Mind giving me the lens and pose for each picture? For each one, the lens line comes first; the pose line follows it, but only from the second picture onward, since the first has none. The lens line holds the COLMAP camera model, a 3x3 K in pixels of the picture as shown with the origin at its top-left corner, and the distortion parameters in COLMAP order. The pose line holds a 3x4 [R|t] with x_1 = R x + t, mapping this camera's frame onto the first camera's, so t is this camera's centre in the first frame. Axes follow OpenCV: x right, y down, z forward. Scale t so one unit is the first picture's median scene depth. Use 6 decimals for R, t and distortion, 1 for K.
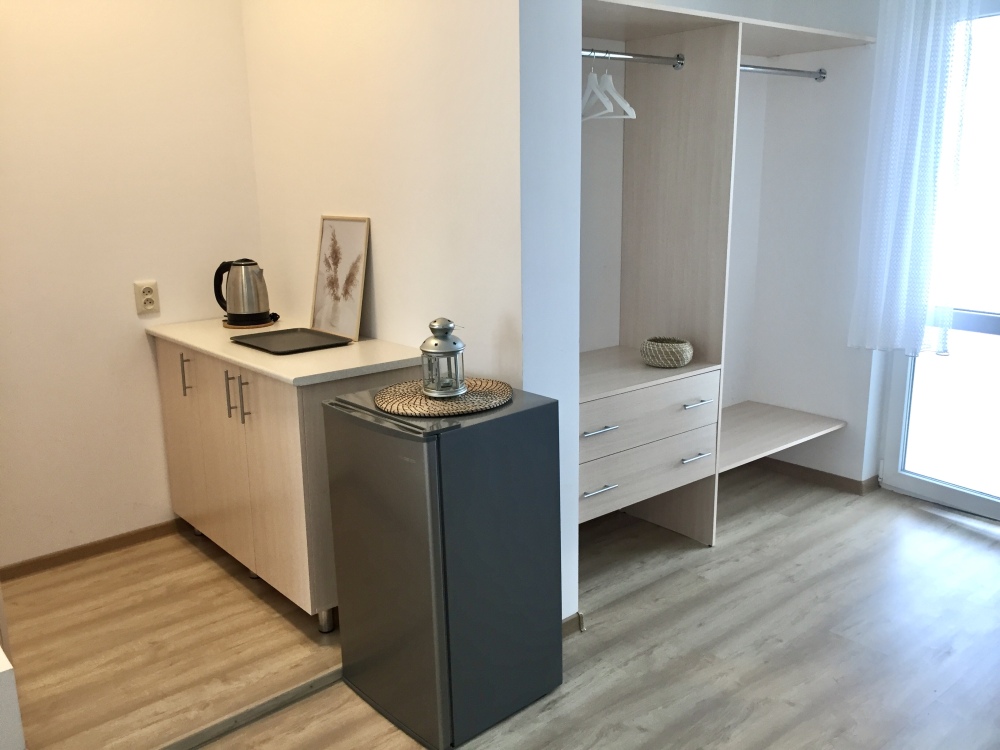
lens RADIAL K [[855.4, 0, 505.7], [0, 855.4, 374.2], [0, 0, 1]] dist [0.046975, -0.066999]
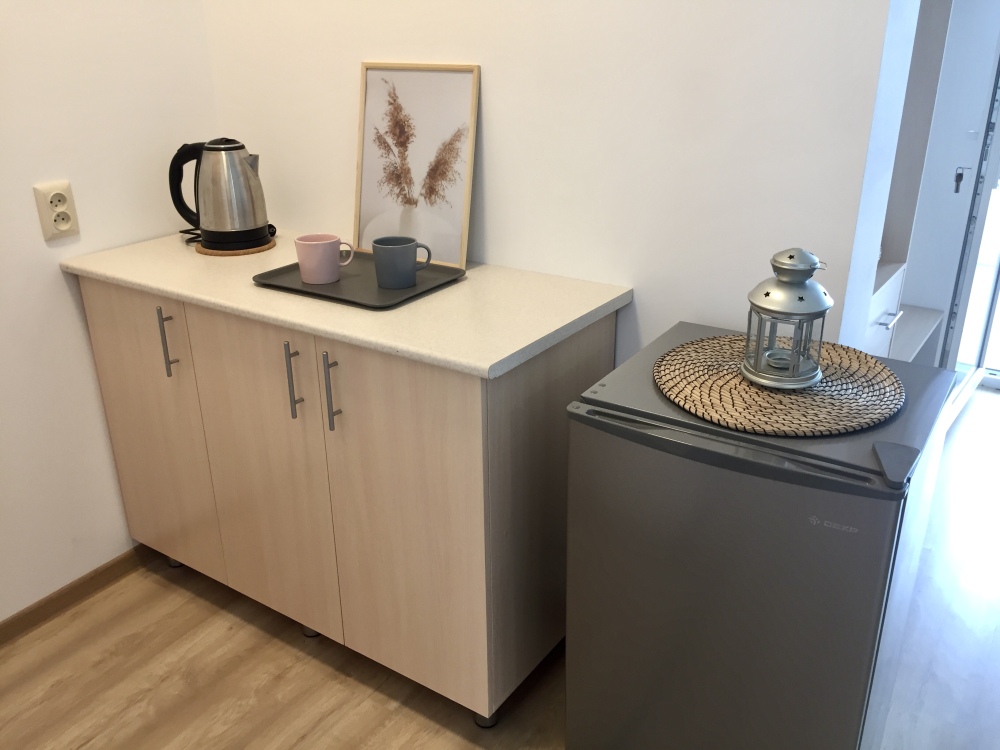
lens RADIAL K [[855.4, 0, 503.0], [0, 855.4, 377.1], [0, 0, 1]] dist [0.046975, -0.066999]
pose [[0.966079, -0.096305, 0.239620, -0.293837], [0.055295, 0.983485, 0.172336, -0.066331], [-0.252259, -0.153240, 0.955449, 0.363797]]
